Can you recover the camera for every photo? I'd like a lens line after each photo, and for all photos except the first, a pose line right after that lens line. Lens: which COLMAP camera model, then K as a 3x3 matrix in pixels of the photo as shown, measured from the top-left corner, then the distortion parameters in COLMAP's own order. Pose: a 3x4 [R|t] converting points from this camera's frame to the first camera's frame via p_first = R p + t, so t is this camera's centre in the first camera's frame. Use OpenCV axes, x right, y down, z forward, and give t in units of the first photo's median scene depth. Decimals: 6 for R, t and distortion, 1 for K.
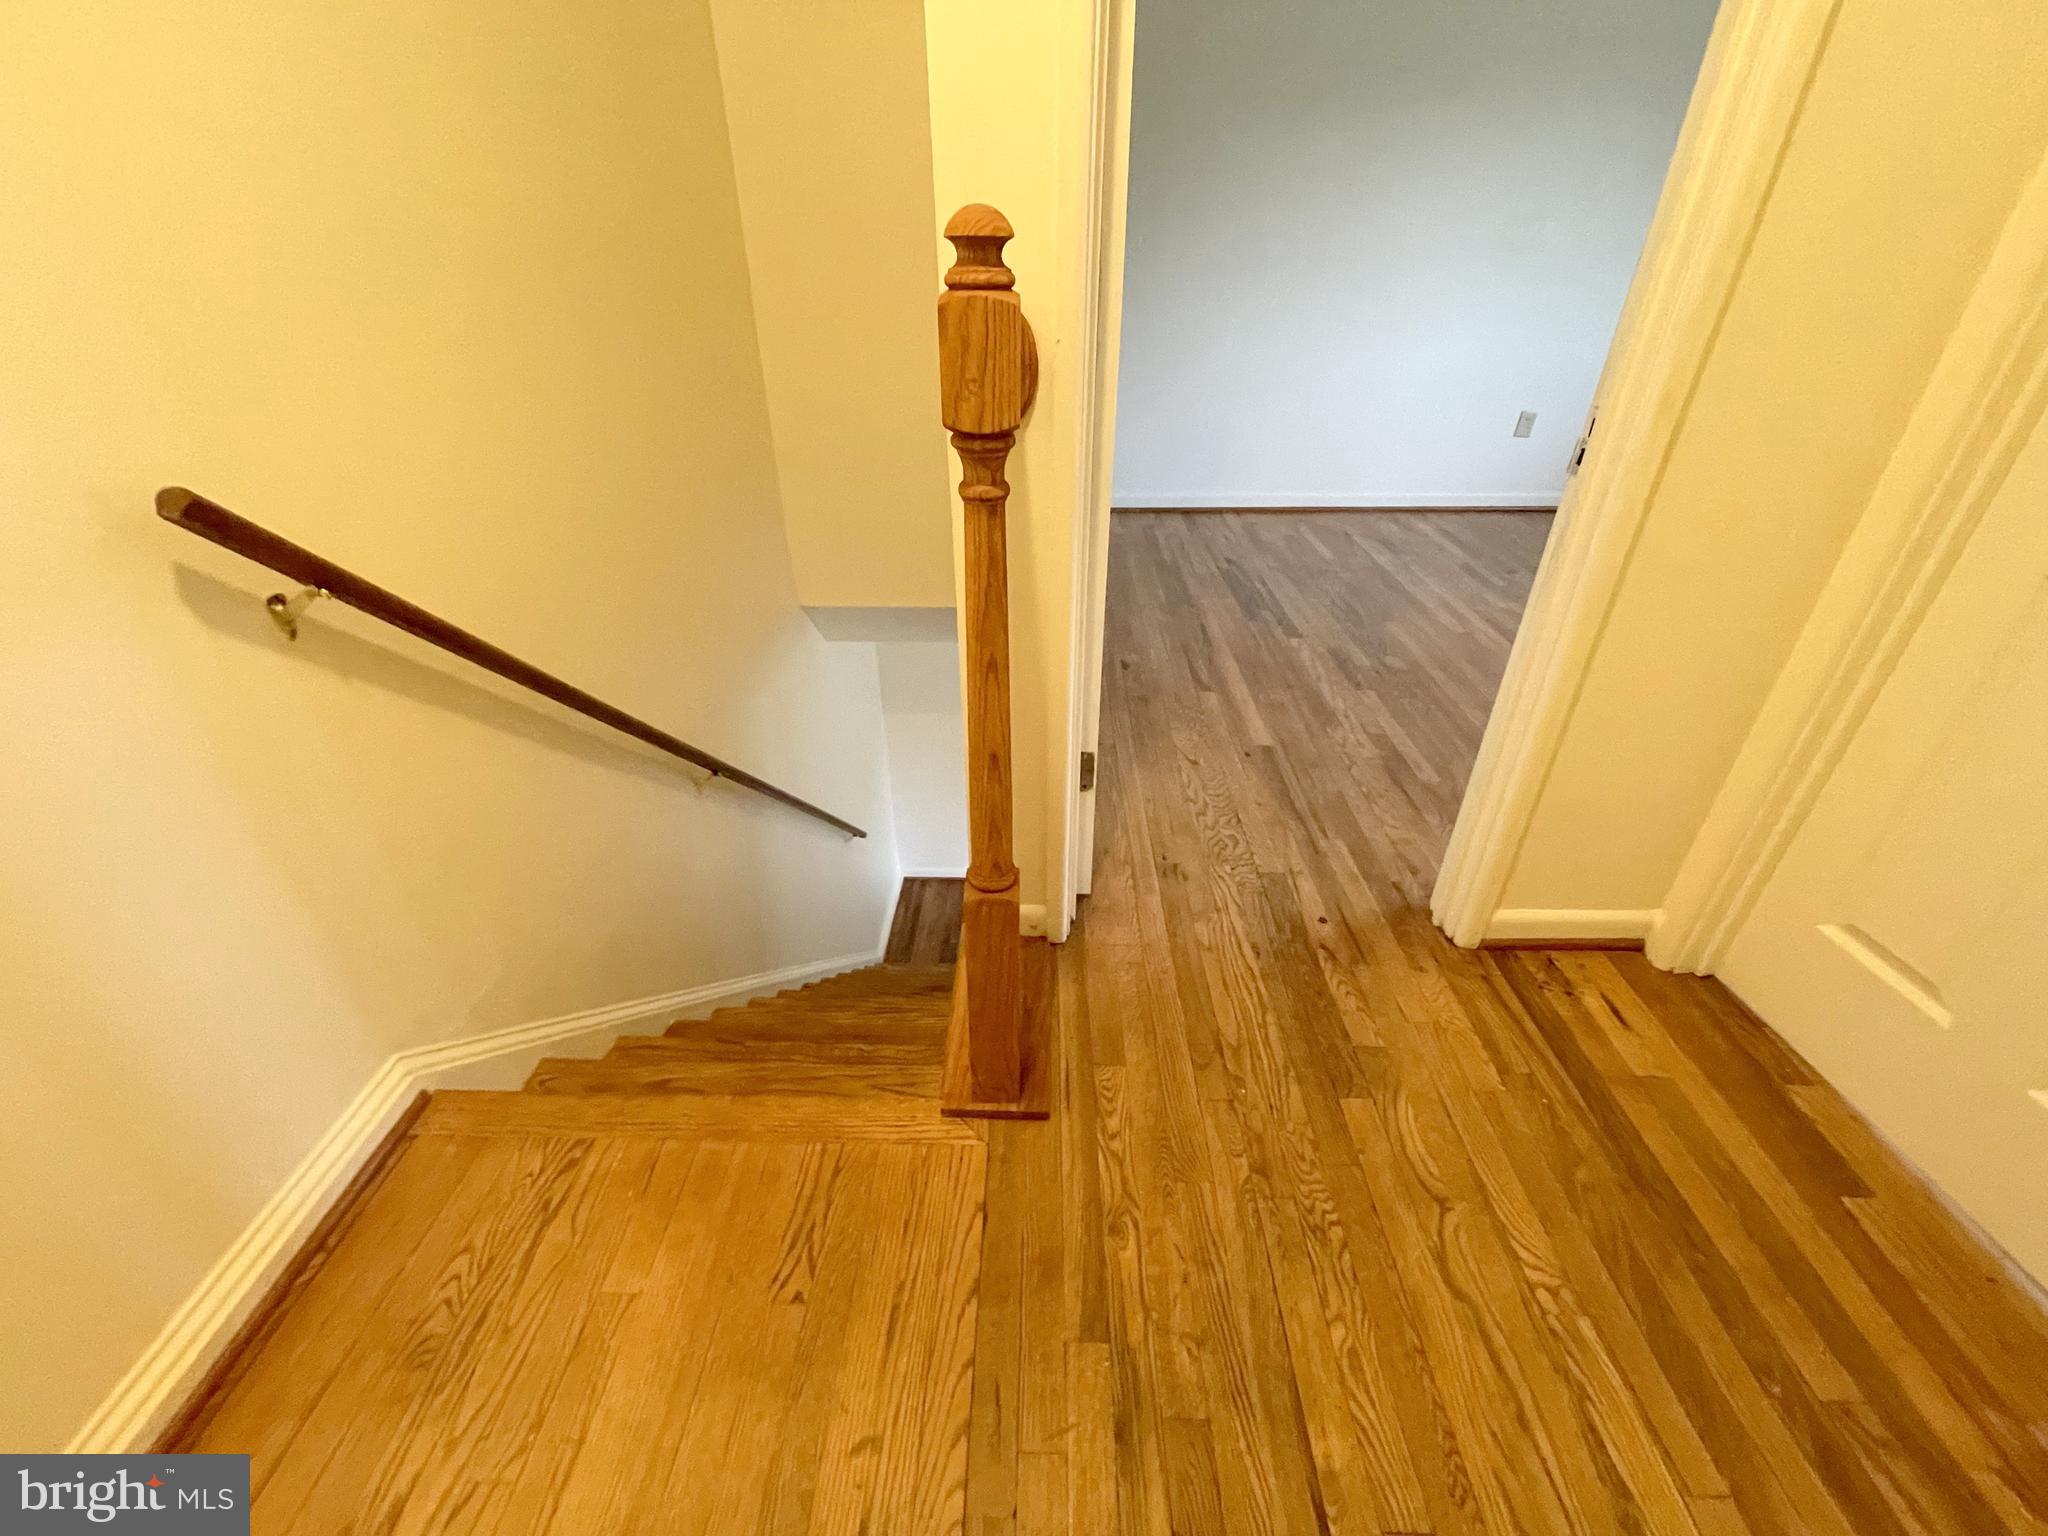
lens RADIAL K [[829.4, 0, 1021.7], [0, 829.4, 761.8], [0, 0, 1]] dist [0.000035, -0.001025]
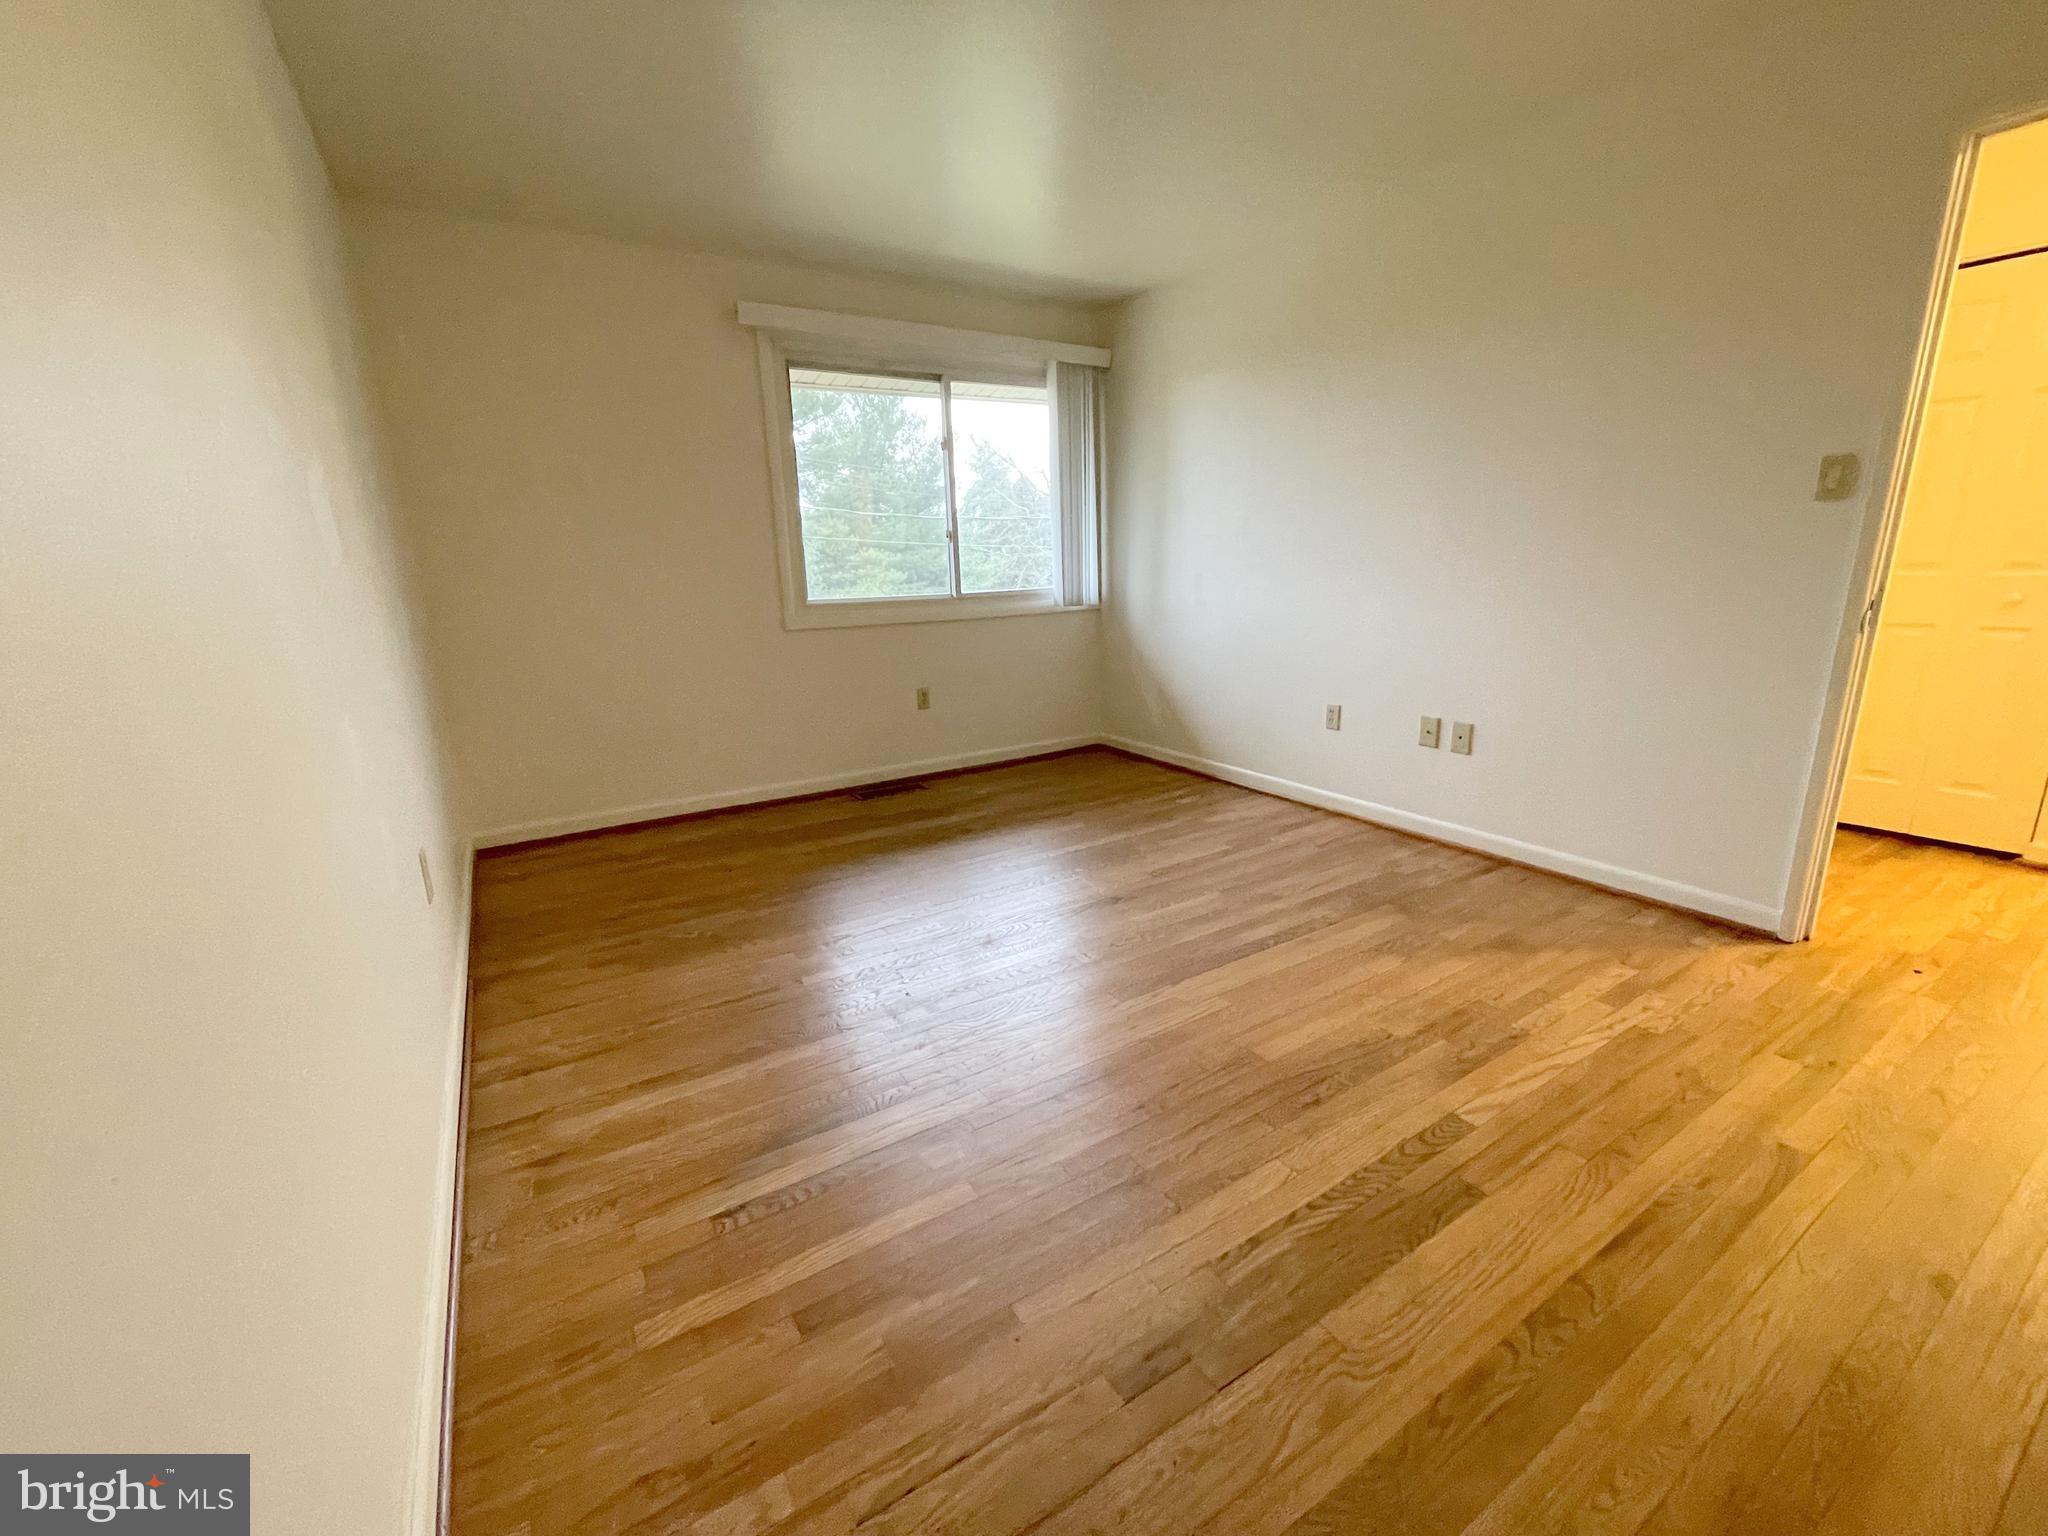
lens RADIAL K [[818.0, 0, 1024.0], [0, 818.0, 768.0], [0, 0, 1]] dist [0.000867, -0.004873]
pose [[-0.546998, -0.193726, 0.814410, 0.081129], [0.456730, 0.746242, 0.484273, -0.697472], [-0.701563, 0.636862, -0.319713, 1.168972]]
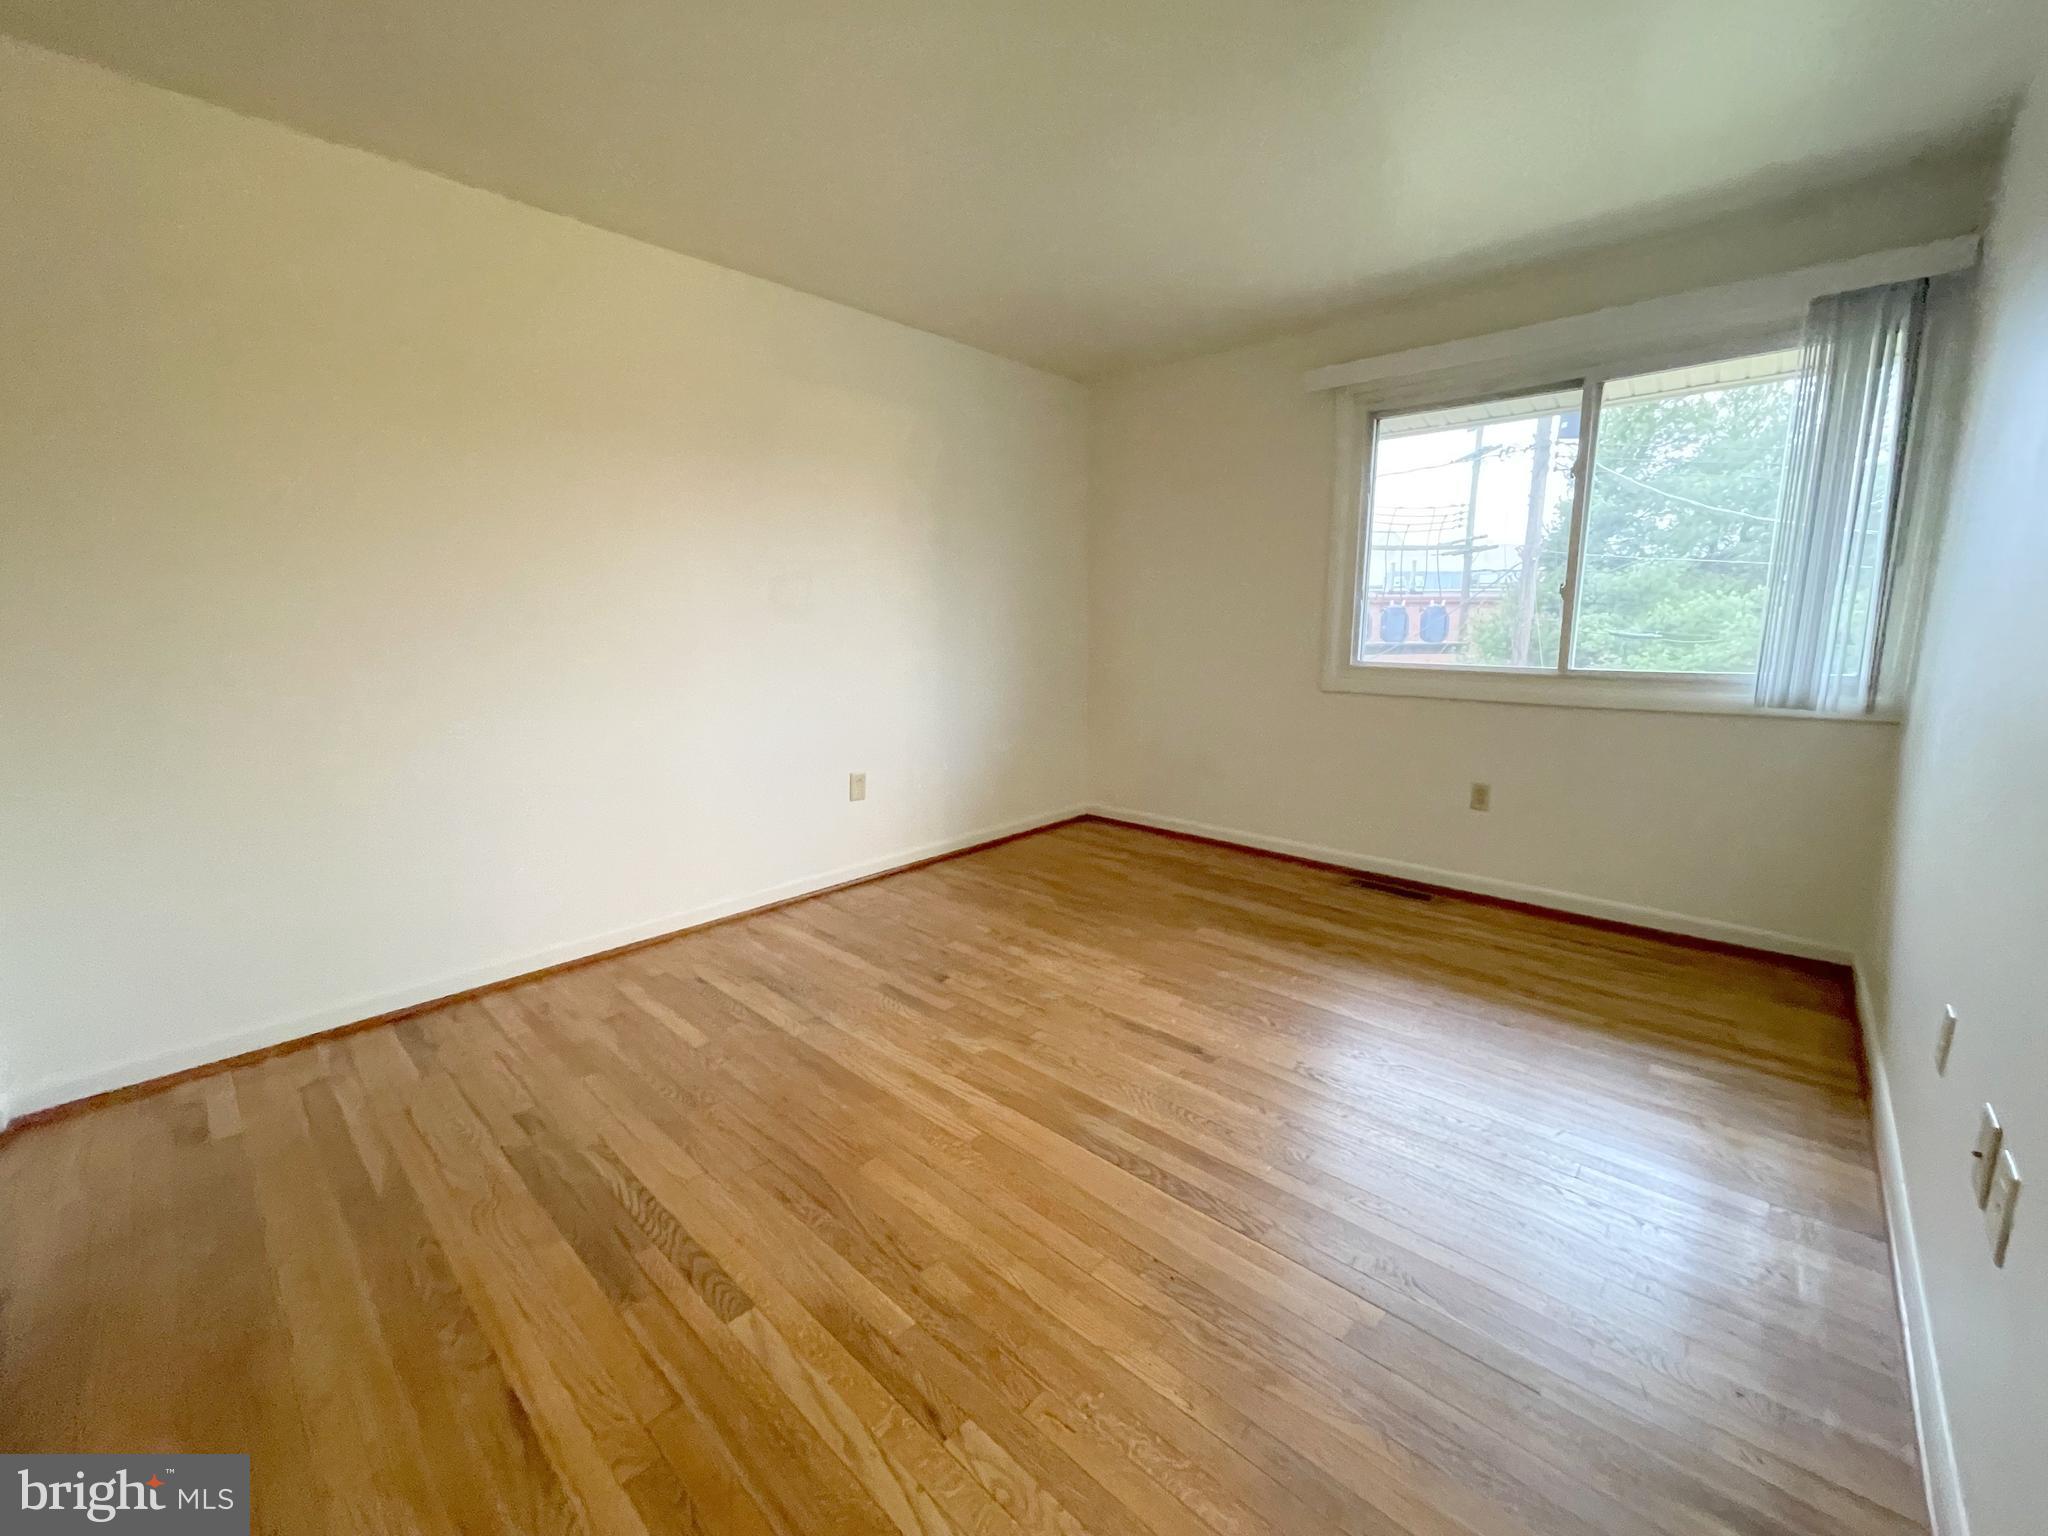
lens RADIAL K [[829.4, 0, 1021.7], [0, 829.4, 761.8], [0, 0, 1]] dist [0.000035, -0.001025]
pose [[0.660773, -0.130503, 0.739154, 0.120202], [0.391471, 0.900143, -0.191032, -0.264383], [-0.640413, 0.415586, 0.645878, 0.434430]]
